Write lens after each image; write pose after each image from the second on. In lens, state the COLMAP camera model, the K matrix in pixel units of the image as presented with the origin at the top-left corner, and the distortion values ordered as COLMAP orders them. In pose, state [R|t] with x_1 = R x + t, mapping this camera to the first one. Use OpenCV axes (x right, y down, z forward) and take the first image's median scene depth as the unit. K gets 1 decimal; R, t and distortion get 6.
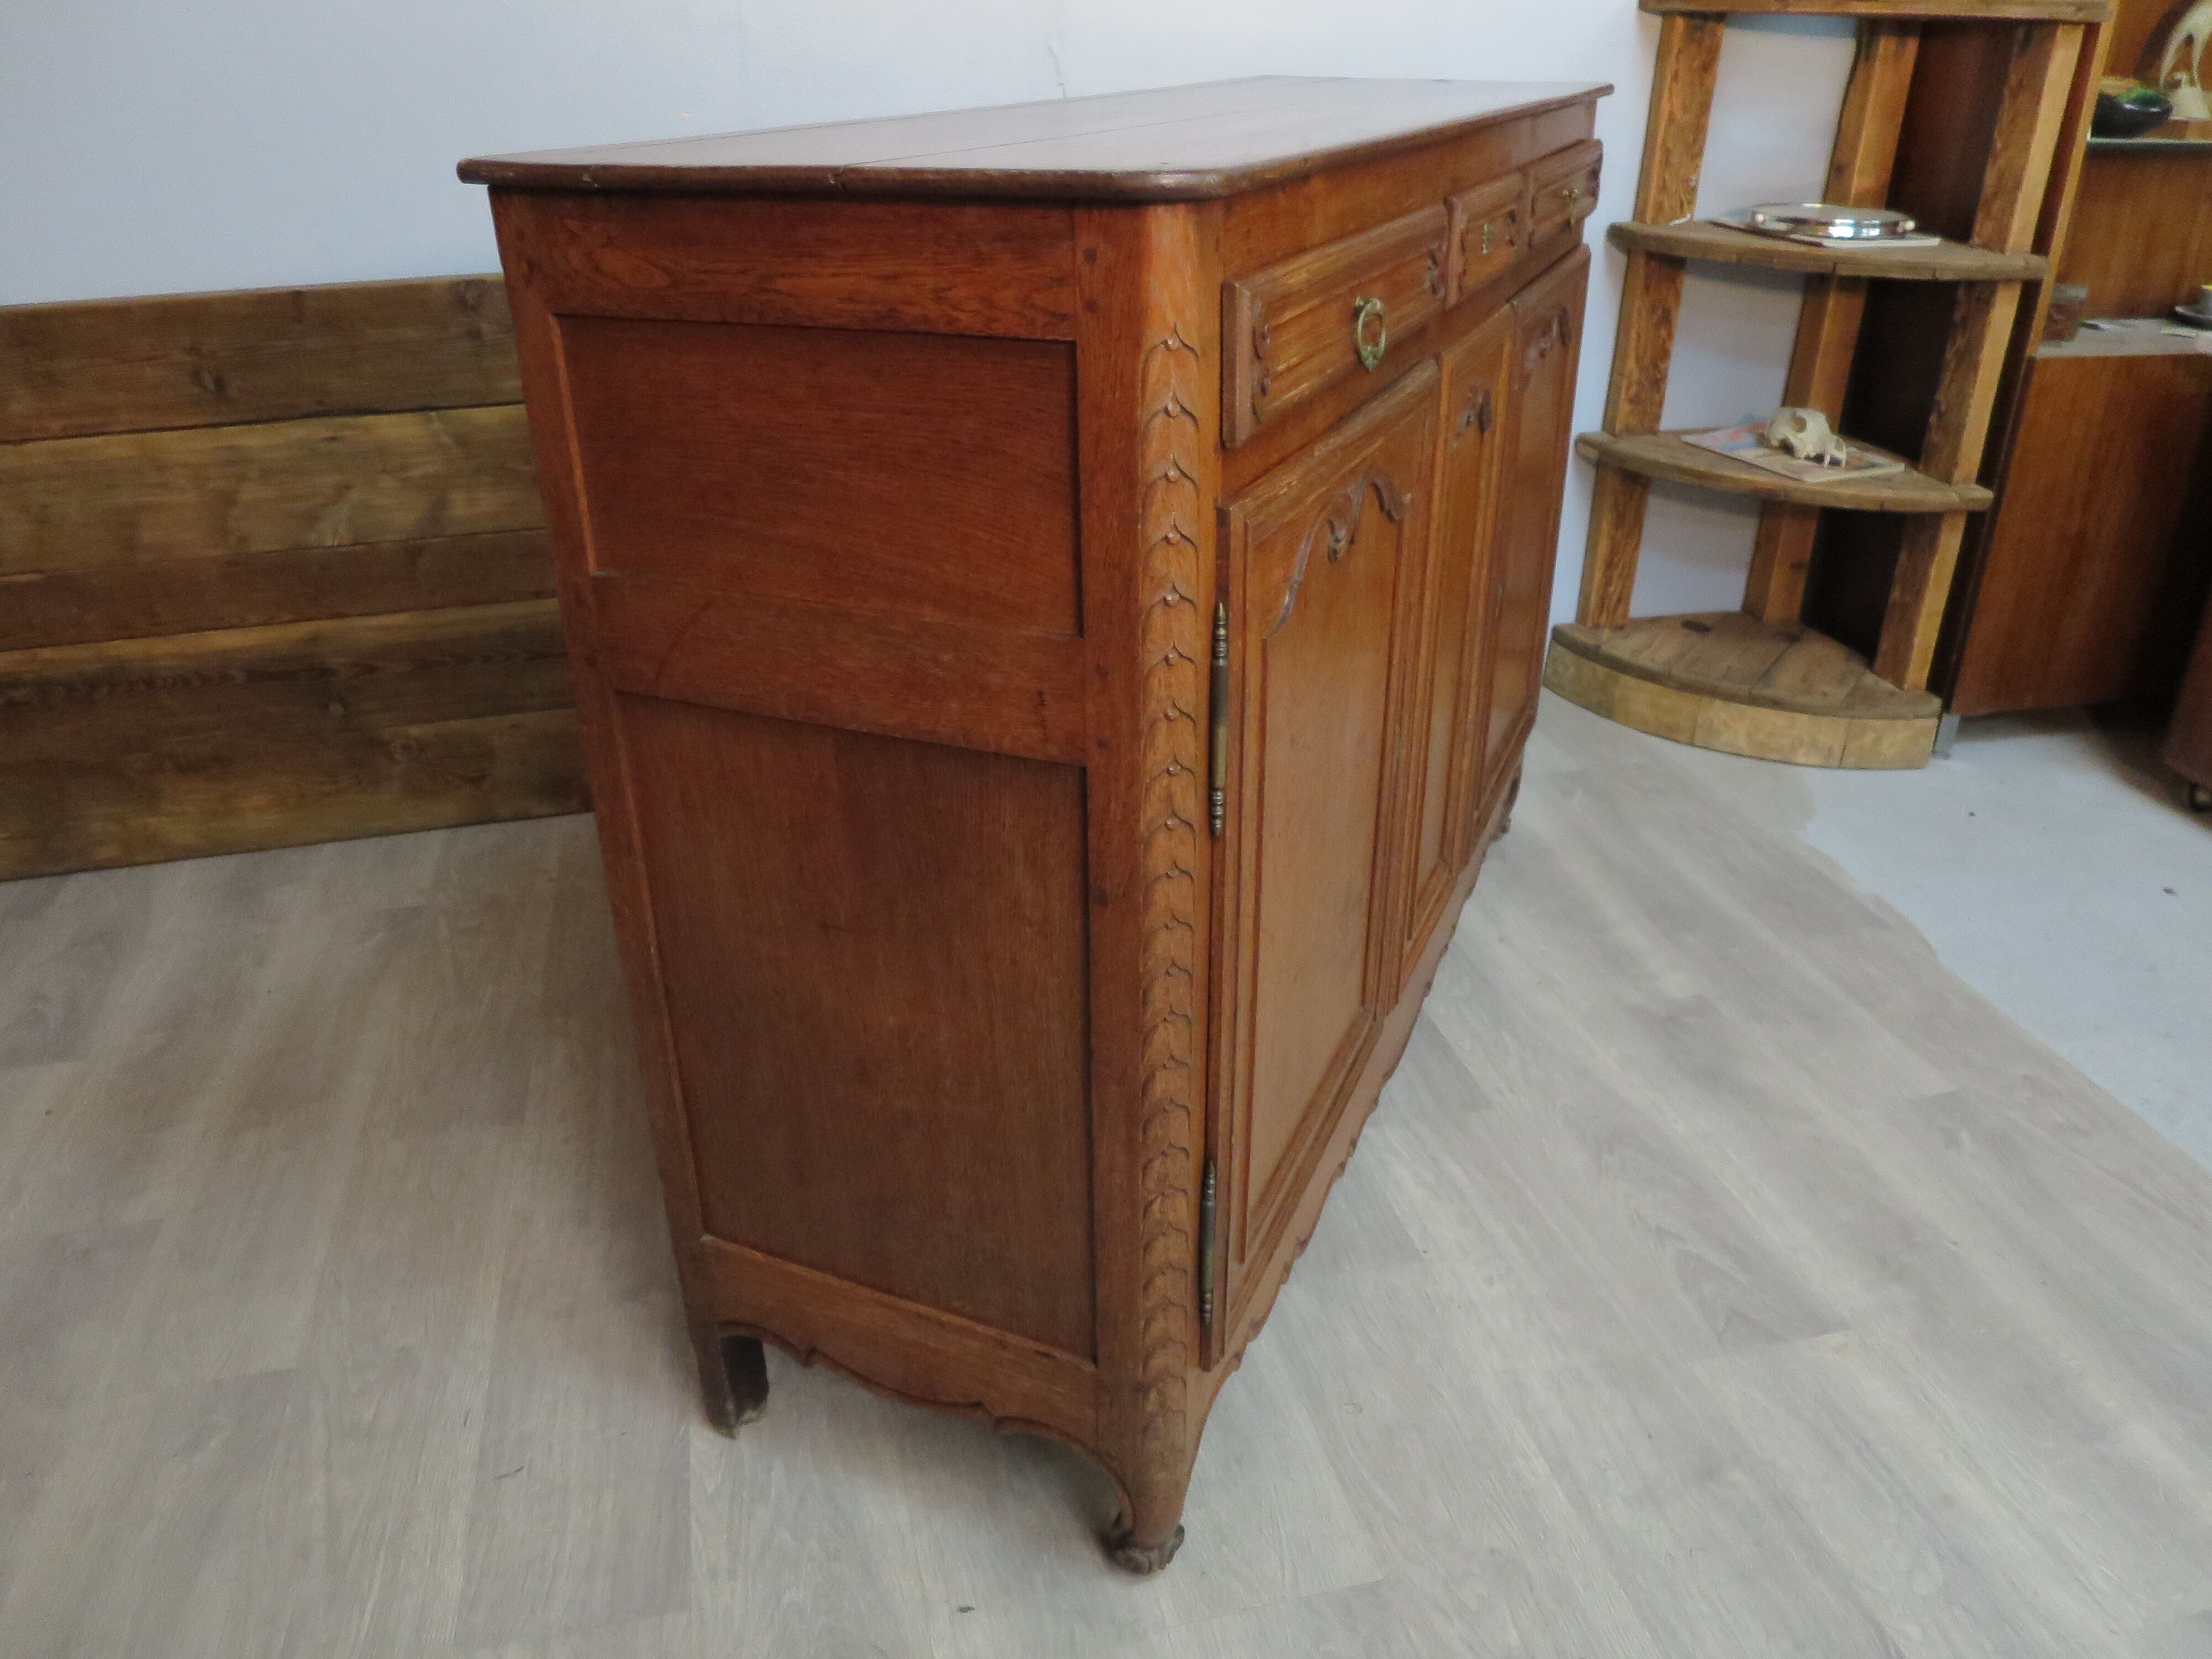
lens RADIAL K [[1598.5, 0, 1116.7], [0, 1598.5, 826.0], [0, 0, 1]] dist [-0.054321, 0.022598]
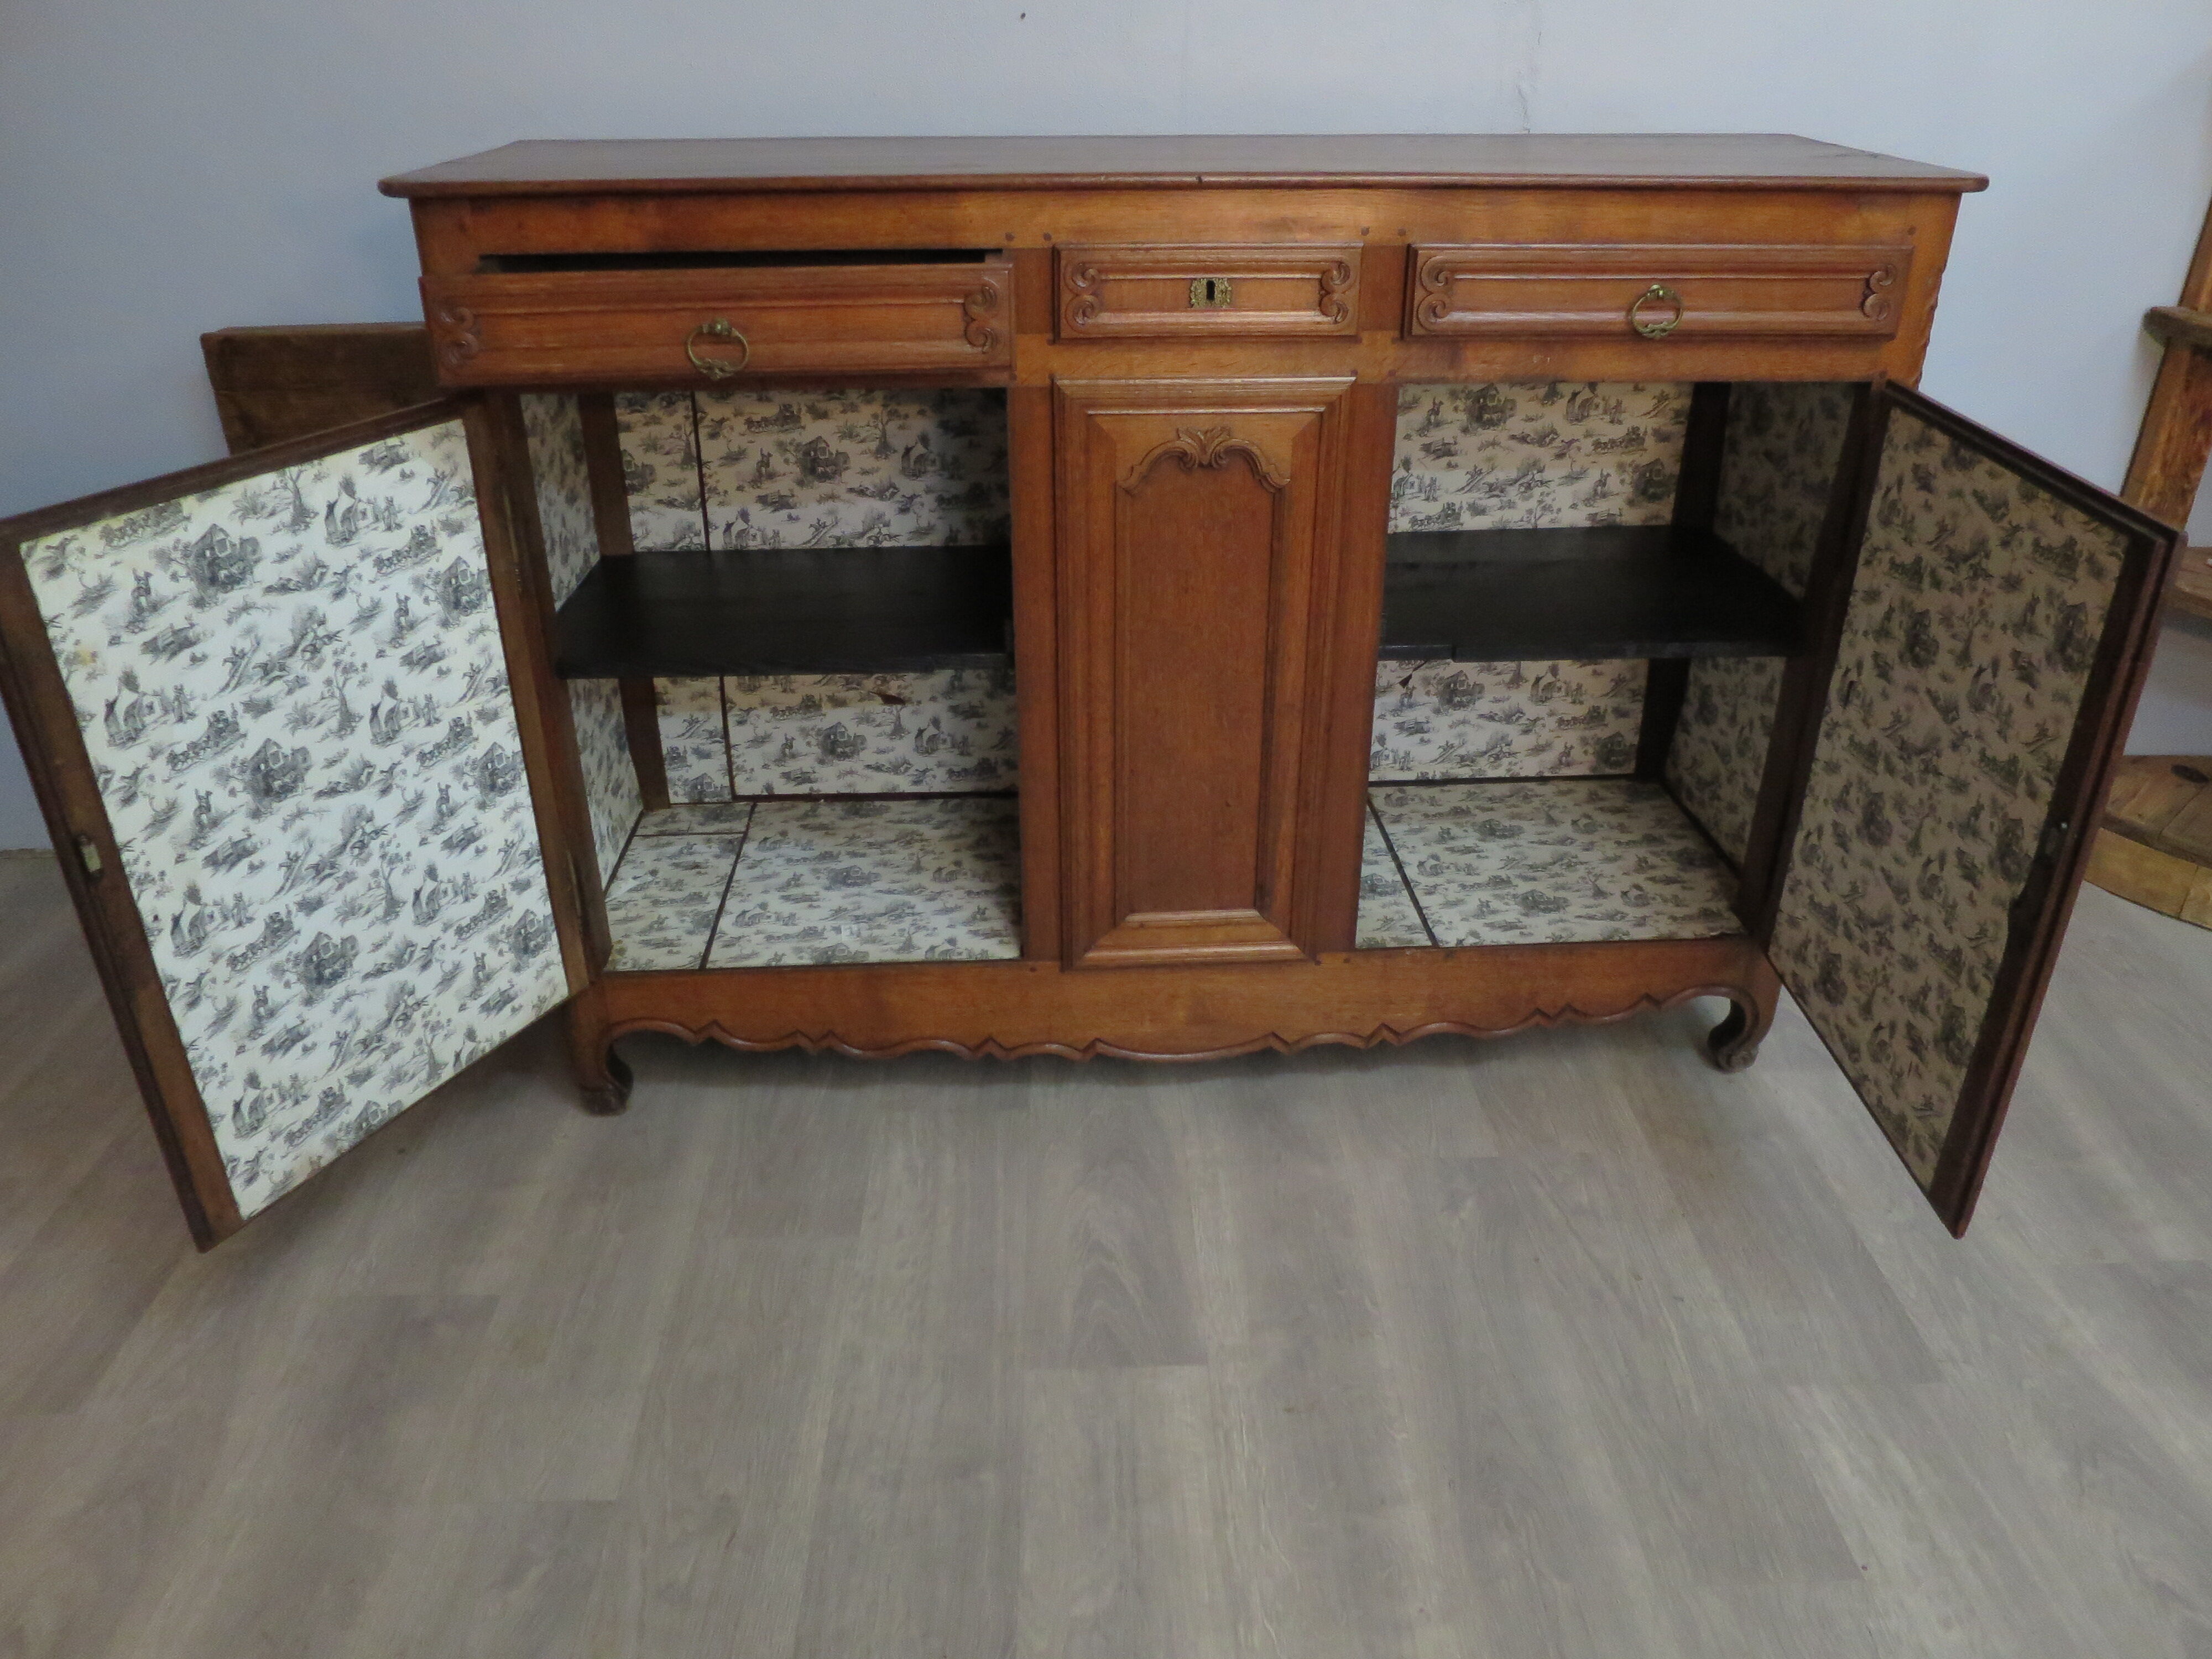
lens RADIAL K [[1598.5, 0, 1116.7], [0, 1598.5, 826.0], [0, 0, 1]] dist [-0.054321, 0.022598]
pose [[0.978227, 0.104107, -0.179539, -0.062178], [-0.101359, 0.994550, 0.024438, -0.075269], [0.181105, -0.005708, 0.983447, 0.074867]]
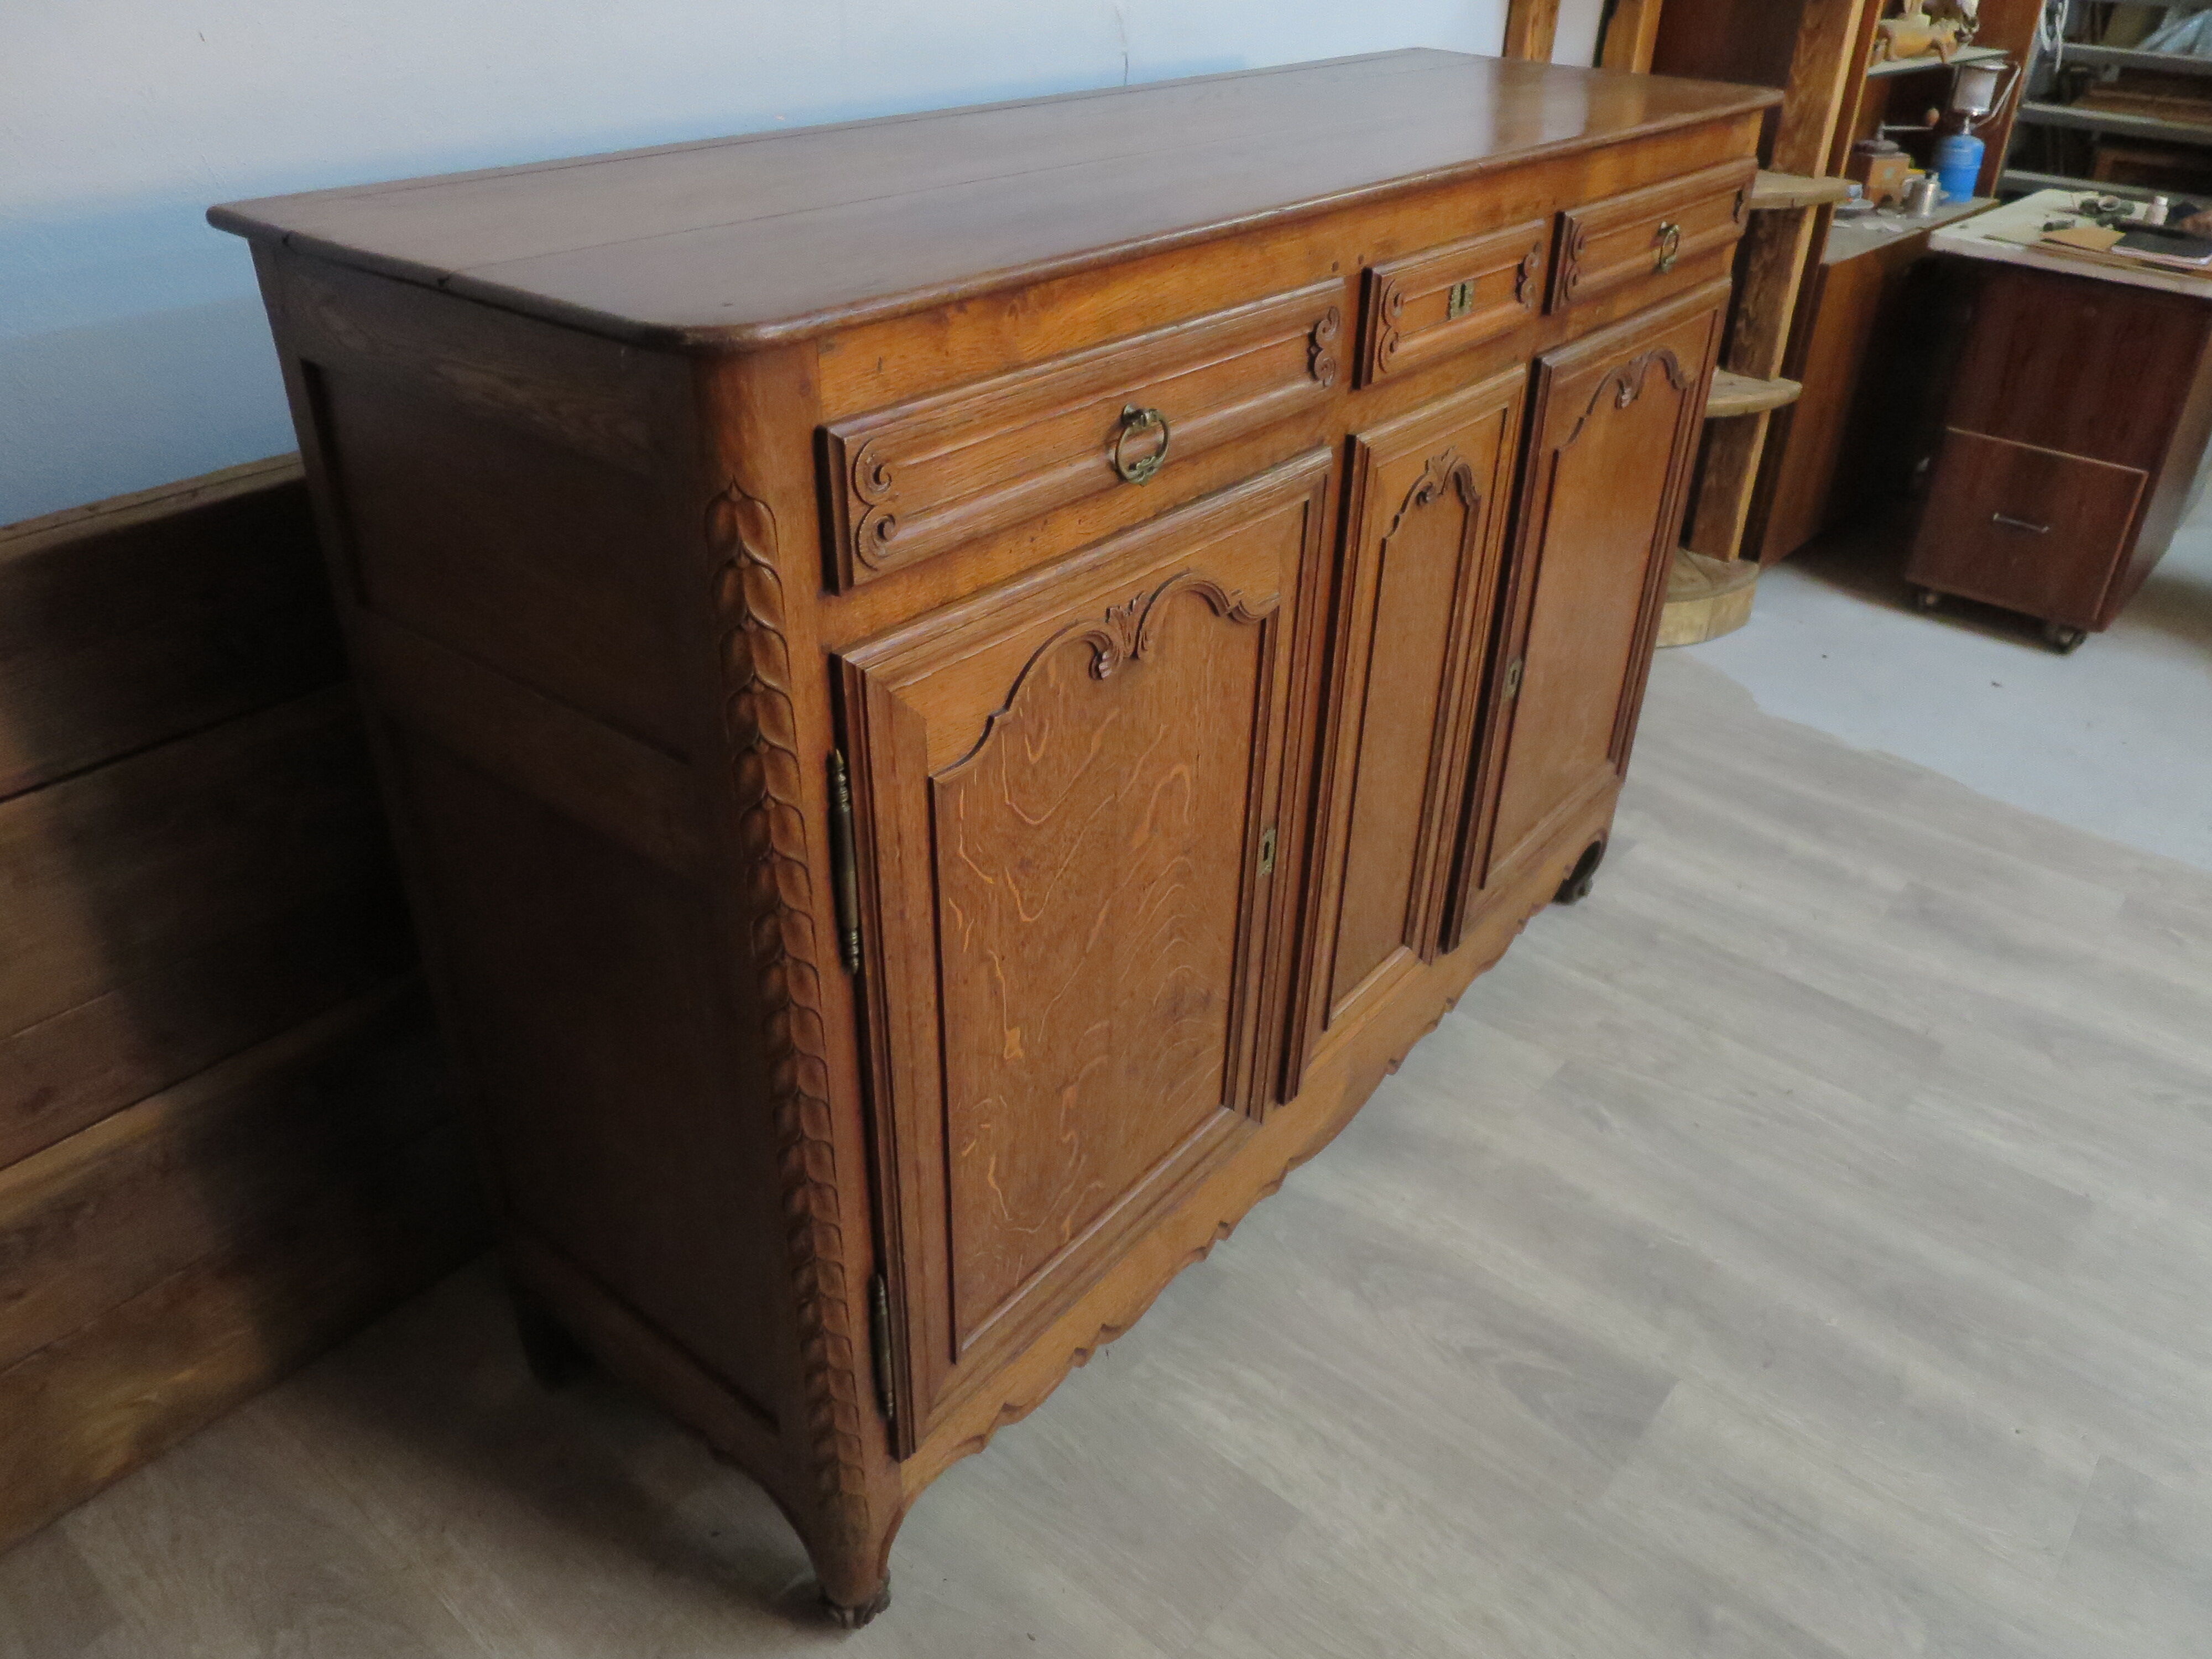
lens RADIAL K [[1598.5, 0, 1116.7], [0, 1598.5, 826.0], [0, 0, 1]] dist [-0.054321, 0.022598]
pose [[0.806913, -0.284232, 0.517787, -0.594643], [0.240995, 0.958750, 0.150727, -0.214130], [-0.539270, 0.003160, 0.842127, 0.318744]]
